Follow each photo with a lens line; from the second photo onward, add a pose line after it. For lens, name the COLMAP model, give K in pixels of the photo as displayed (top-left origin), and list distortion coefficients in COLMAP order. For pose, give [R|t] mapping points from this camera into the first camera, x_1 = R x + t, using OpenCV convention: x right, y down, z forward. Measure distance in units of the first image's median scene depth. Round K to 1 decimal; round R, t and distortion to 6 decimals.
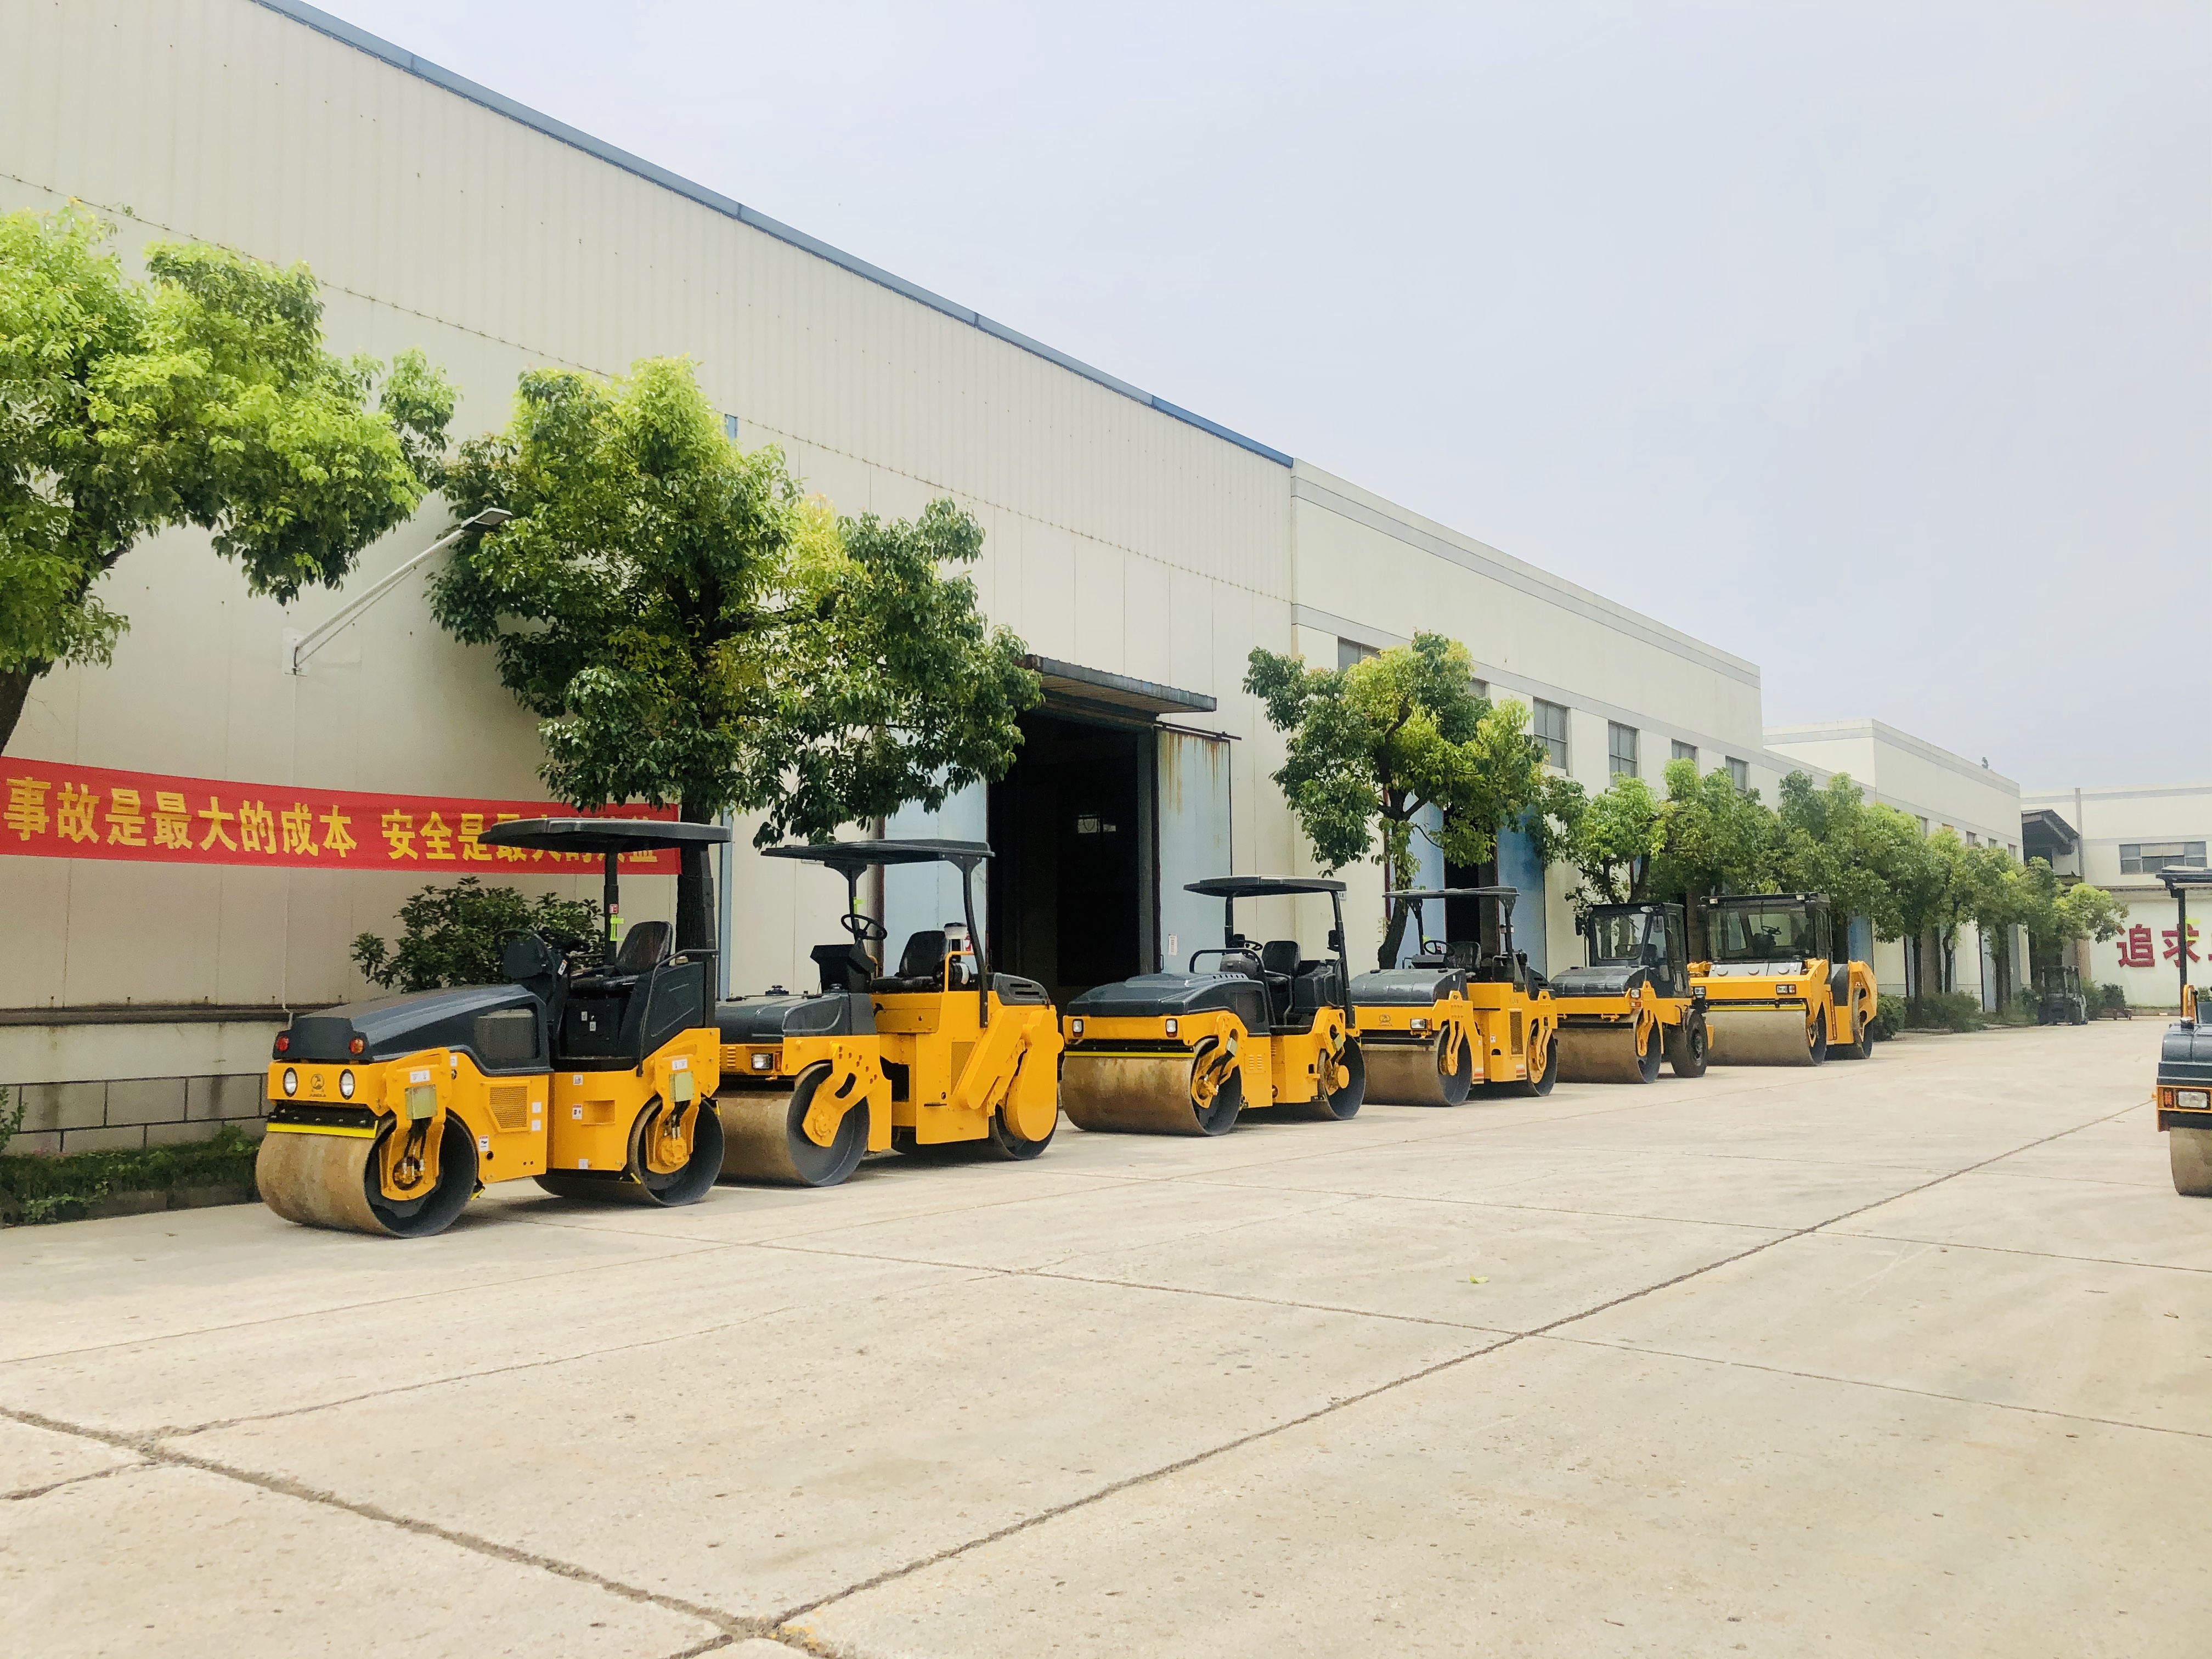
lens RADIAL K [[1817.7, 0, 1104.9], [0, 1817.7, 818.0], [0, 0, 1]] dist [0.053337, -0.062065]
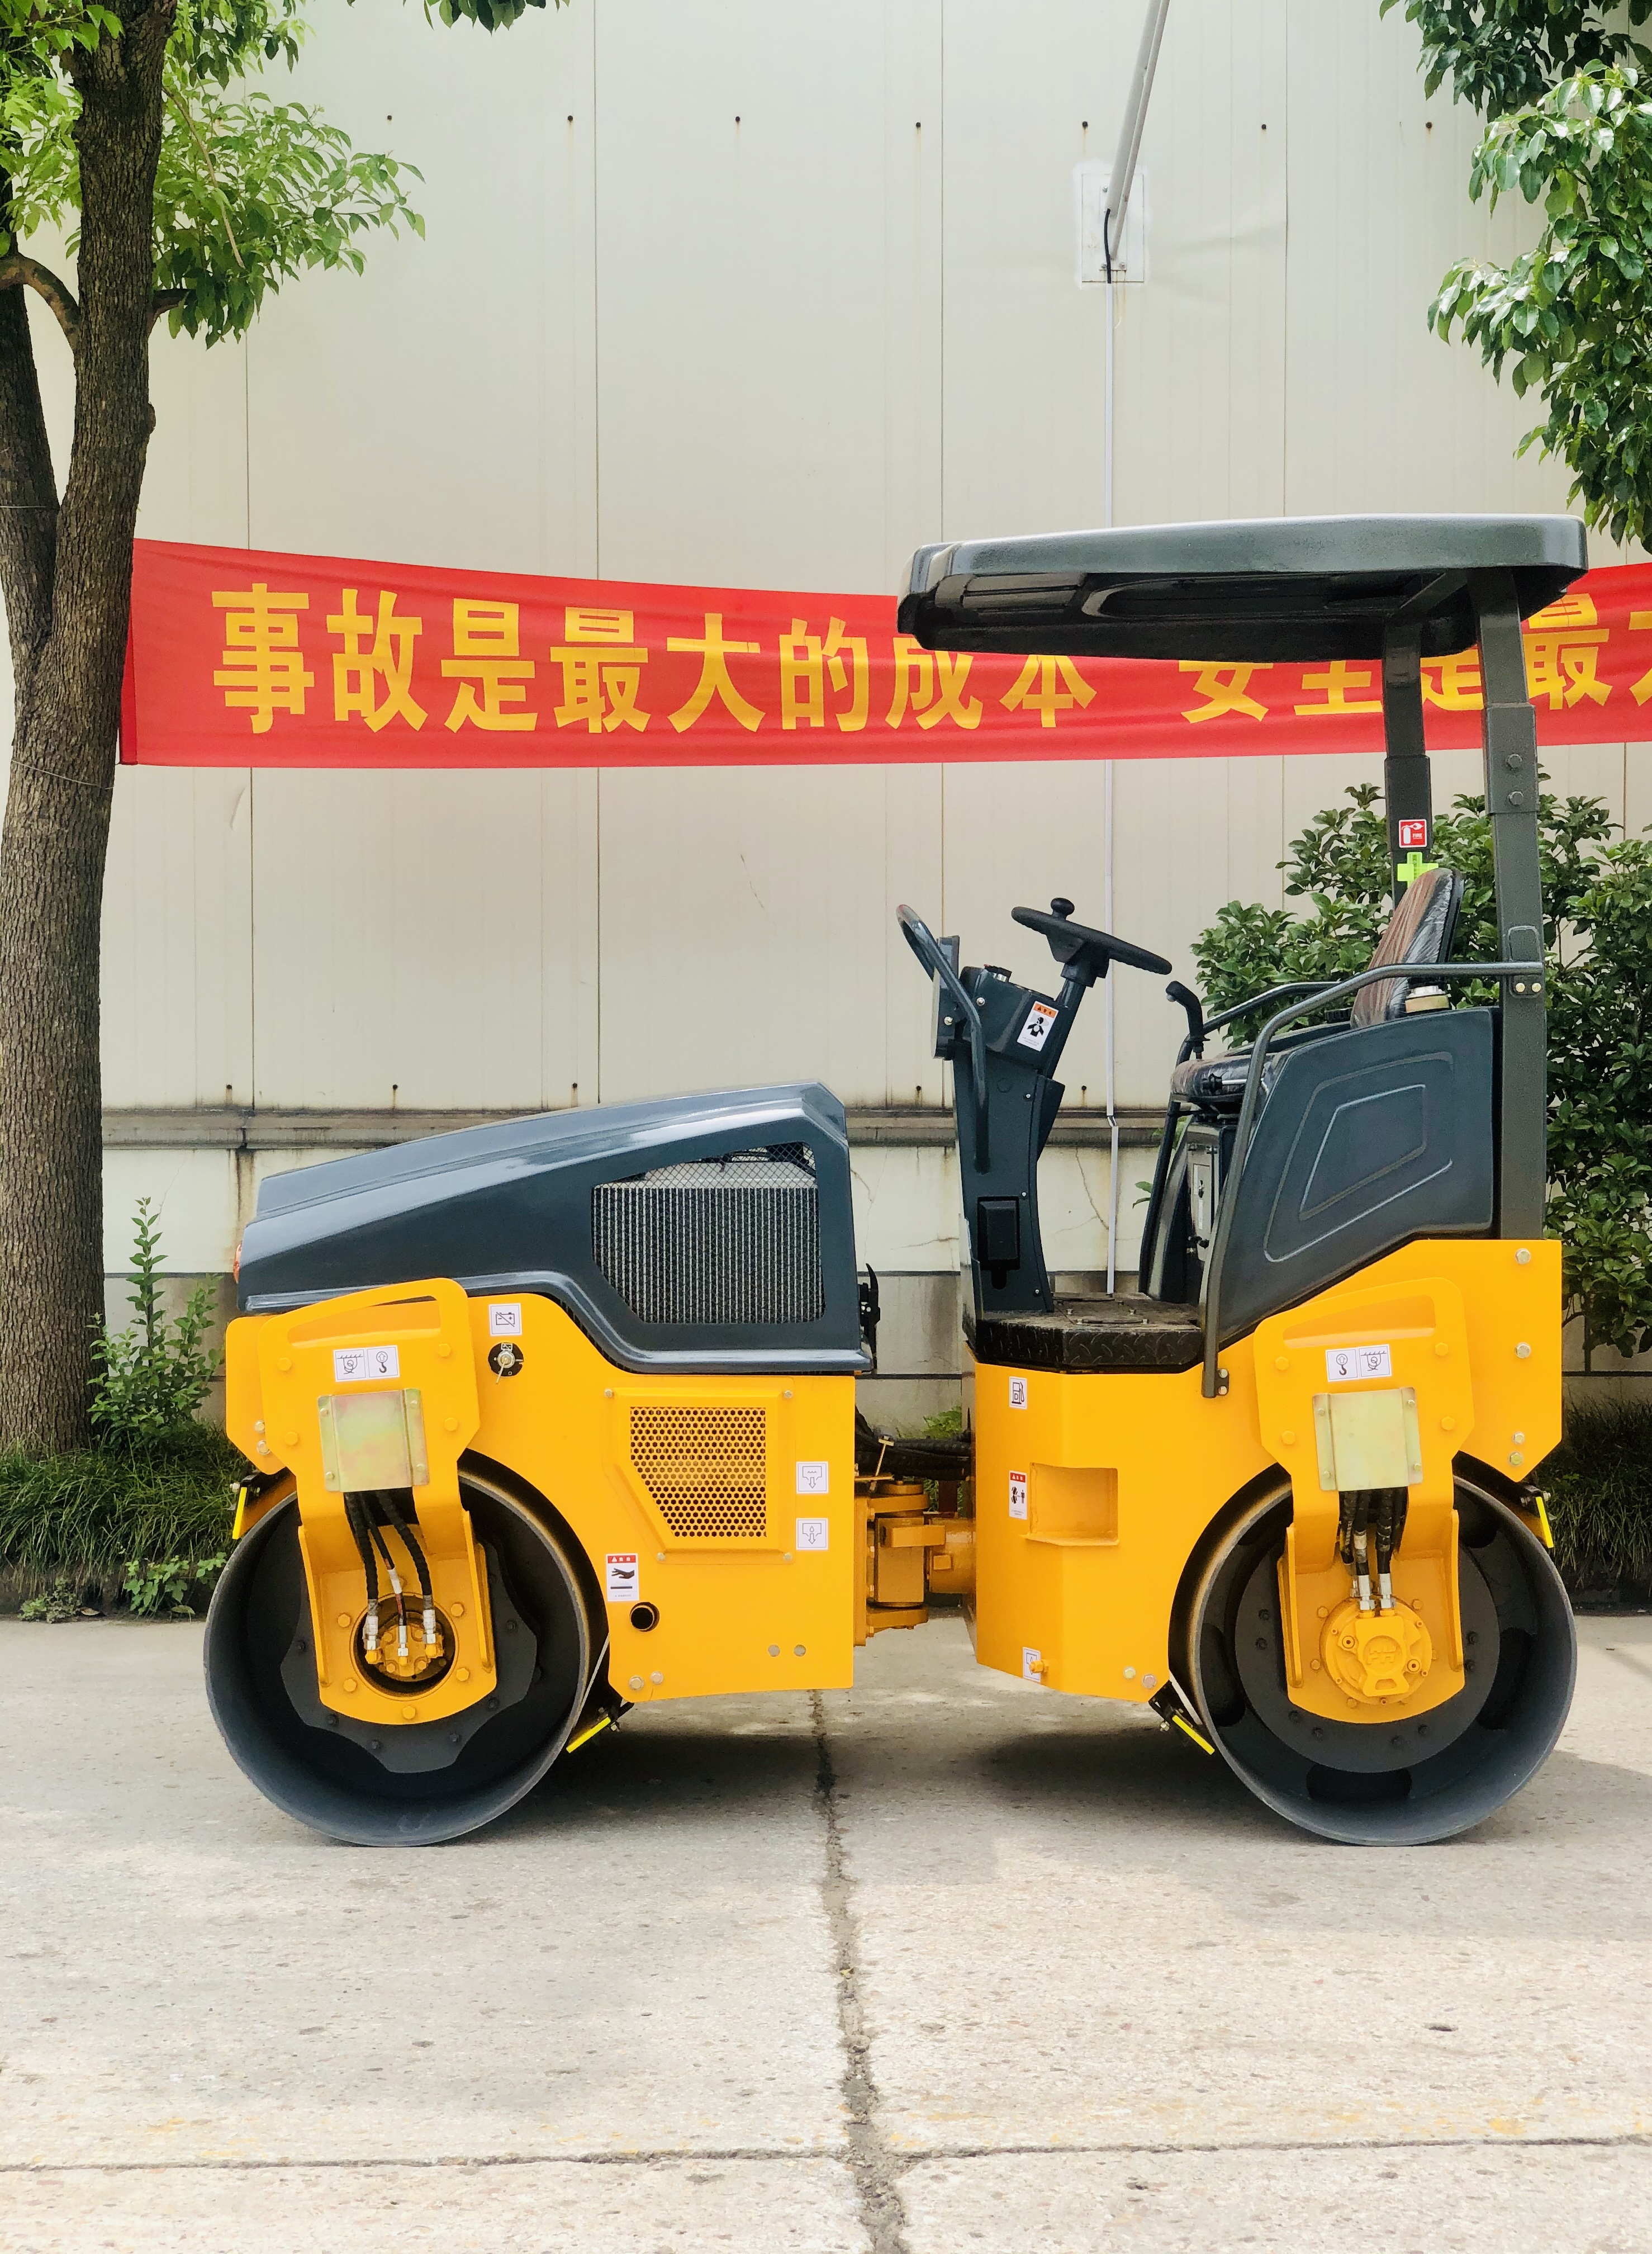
lens RADIAL K [[3347.3, 0, 832.1], [0, 3347.3, 1211.7], [0, 0, 1]] dist [0.154287, -0.649127]
pose [[0.623906, 0.044464, -0.780233, 0.113769], [0.068963, 0.991353, 0.111641, 0.040675], [0.778450, -0.123461, 0.615445, 0.540341]]
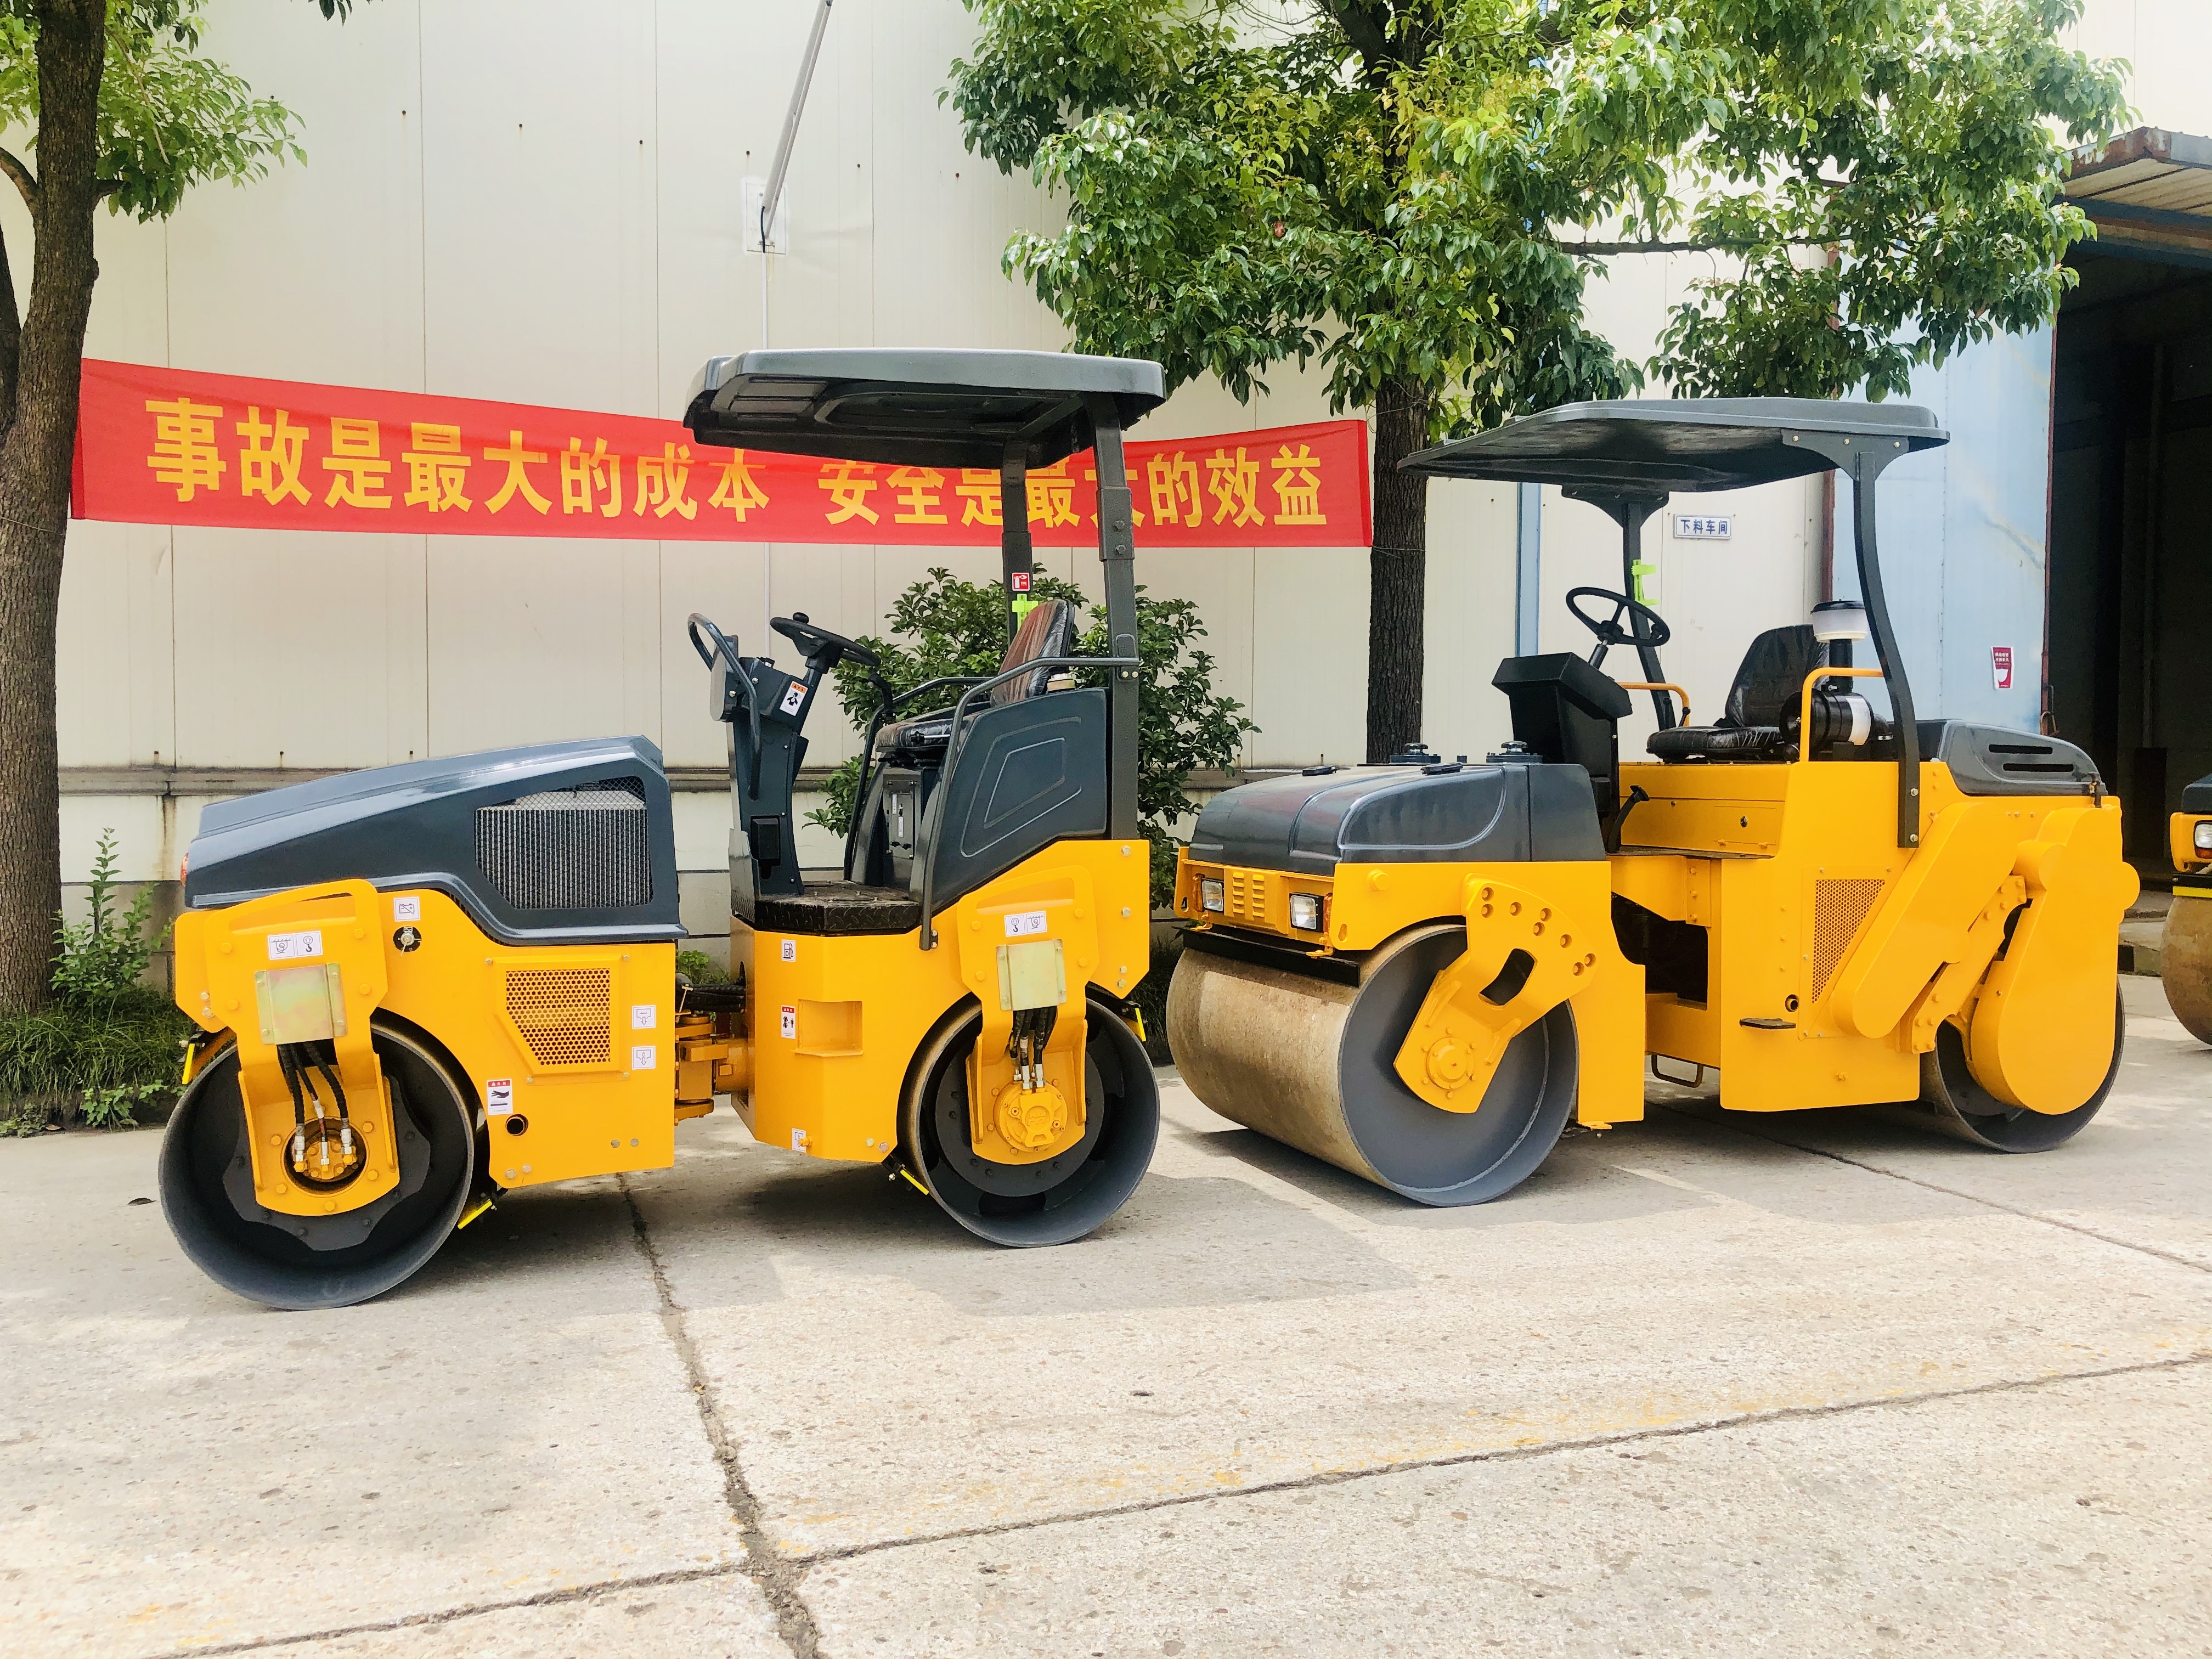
lens RADIAL K [[1836.2, 0, 1092.0], [0, 1836.2, 819.7], [0, 0, 1]] dist [0.013551, 0.017642]
pose [[0.827251, 0.029987, -0.561032, 0.018610], [0.044440, 0.991953, 0.118548, 0.053120], [0.560073, -0.123001, 0.819261, 0.583266]]
